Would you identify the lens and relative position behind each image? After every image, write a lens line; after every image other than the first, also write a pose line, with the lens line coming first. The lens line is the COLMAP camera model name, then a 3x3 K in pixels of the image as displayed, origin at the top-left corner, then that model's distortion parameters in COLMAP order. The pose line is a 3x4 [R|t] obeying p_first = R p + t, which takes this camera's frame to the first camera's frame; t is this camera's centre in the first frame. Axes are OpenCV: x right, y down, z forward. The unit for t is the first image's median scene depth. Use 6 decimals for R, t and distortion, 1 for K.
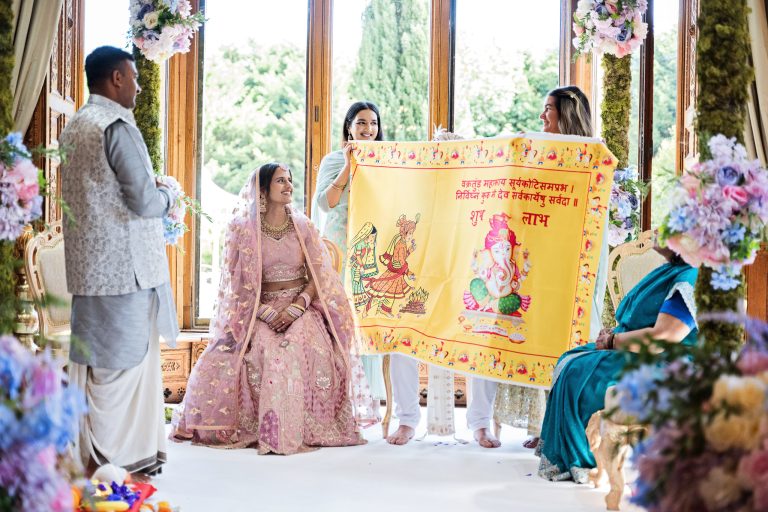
lens RADIAL K [[1341.1, 0, 384.0], [0, 1341.1, 256.0], [0, 0, 1]] dist [-0.028788, 0.086407]
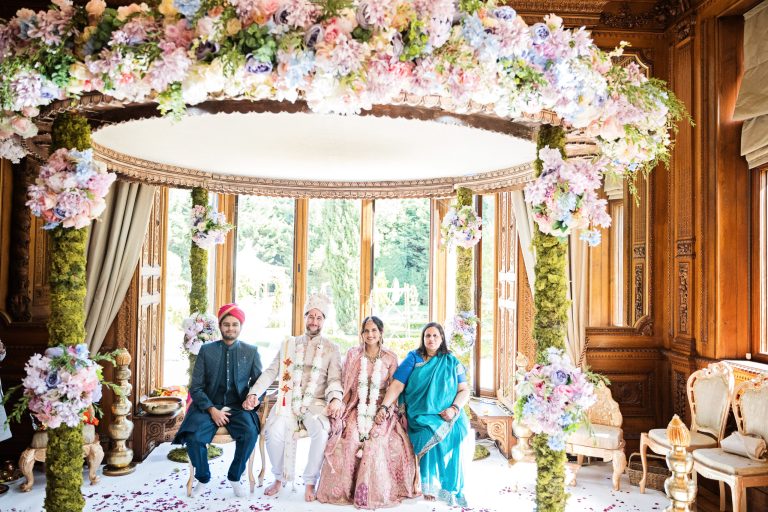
lens RADIAL K [[595.4, 0, 384.0], [0, 595.4, 256.0], [0, 0, 1]] dist [0.001148, -0.006165]
pose [[0.996988, 0.002367, 0.077524, 0.003374], [0.000664, 0.999237, -0.039042, -0.126445], [-0.077557, 0.038976, 0.996226, 0.246637]]
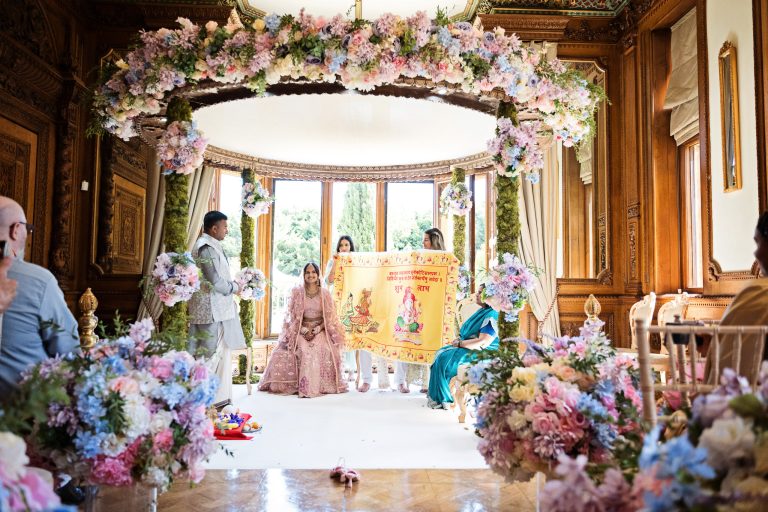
lens RADIAL K [[595.4, 0, 384.0], [0, 595.4, 256.0], [0, 0, 1]] dist [0.001148, -0.006165]
pose [[0.998657, -0.001193, 0.051801, -0.005389], [0.005069, 0.997189, -0.074751, -0.008387], [-0.051567, 0.074913, 0.995856, 0.013048]]
